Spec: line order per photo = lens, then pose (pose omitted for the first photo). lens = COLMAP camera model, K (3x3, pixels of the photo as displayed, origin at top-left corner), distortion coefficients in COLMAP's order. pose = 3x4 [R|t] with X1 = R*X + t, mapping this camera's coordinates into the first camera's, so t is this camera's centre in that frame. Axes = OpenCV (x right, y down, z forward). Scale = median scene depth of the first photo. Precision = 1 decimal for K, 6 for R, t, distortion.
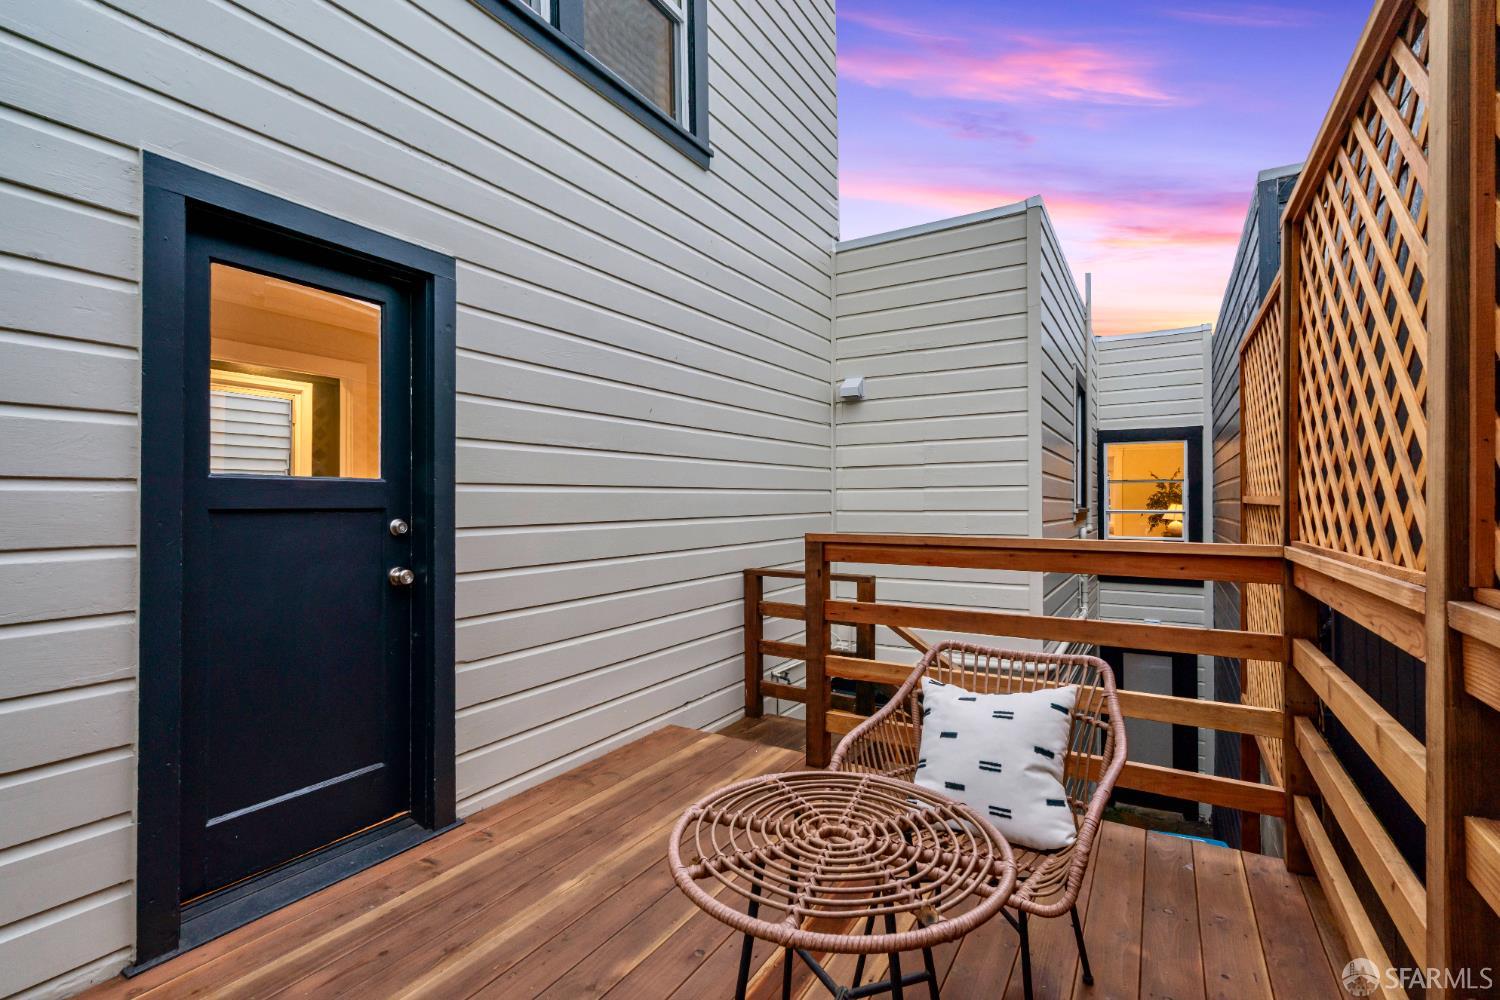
lens RADIAL K [[685.3, 0, 742.8], [0, 685.3, 501.6], [0, 0, 1]] dist [-0.001560, 0.000827]
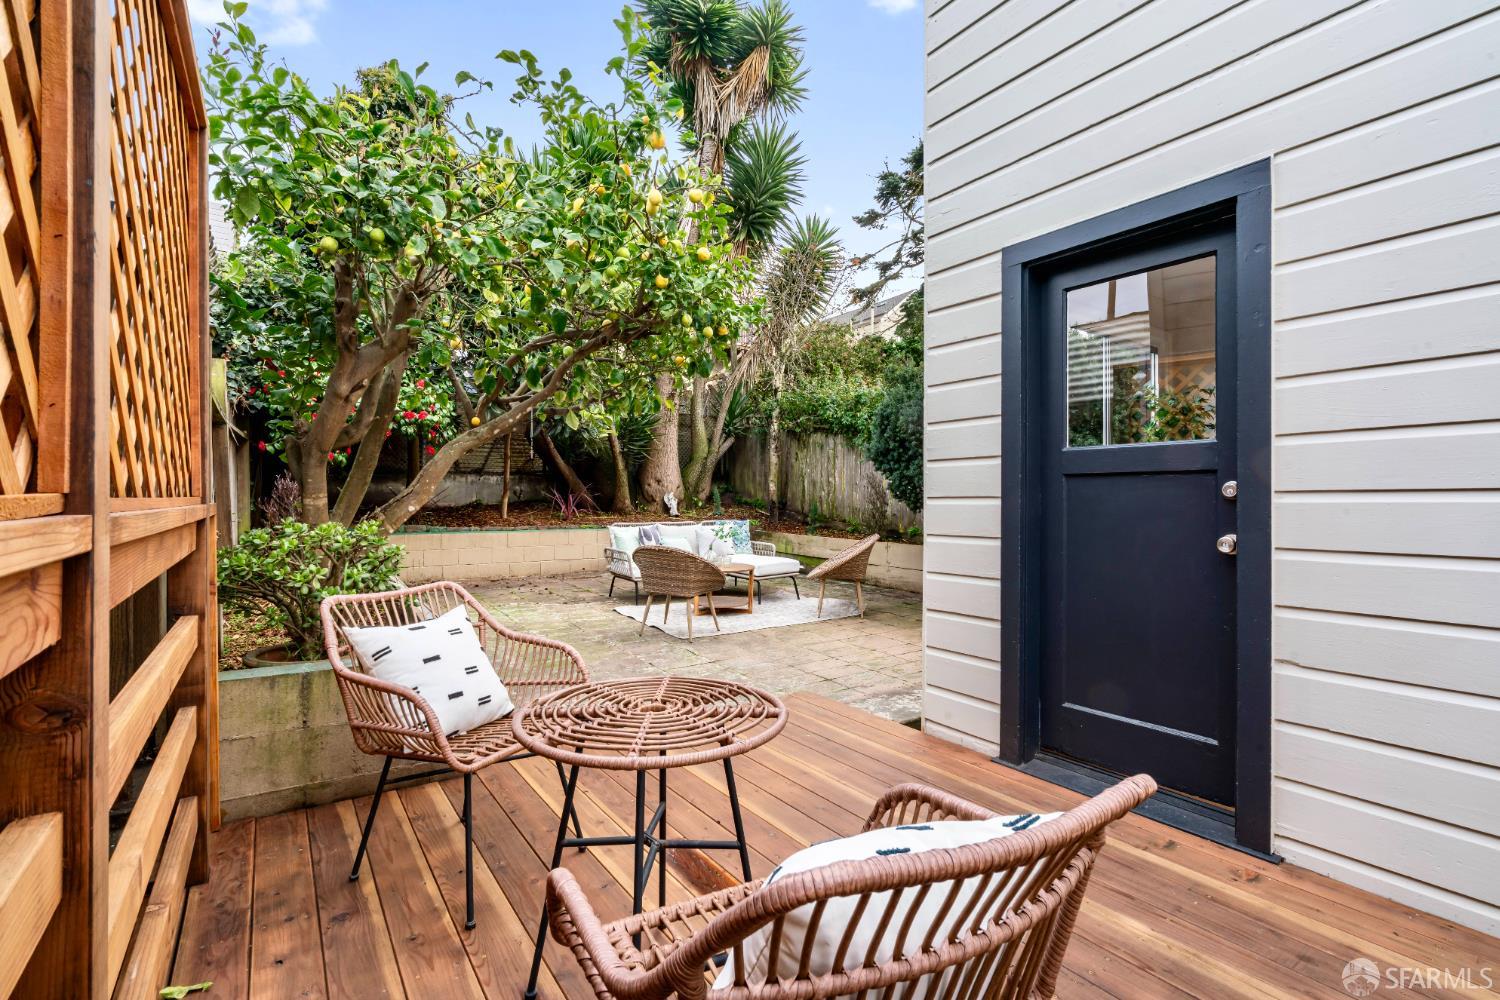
lens RADIAL K [[685.3, 0, 745.3], [0, 685.3, 495.6], [0, 0, 1]] dist [-0.001560, 0.000827]
pose [[-0.400534, 0.001424, -0.916281, 0.591619], [0.002691, 0.999996, 0.000378, 0.042516], [0.916278, -0.002314, -0.400536, 0.787213]]
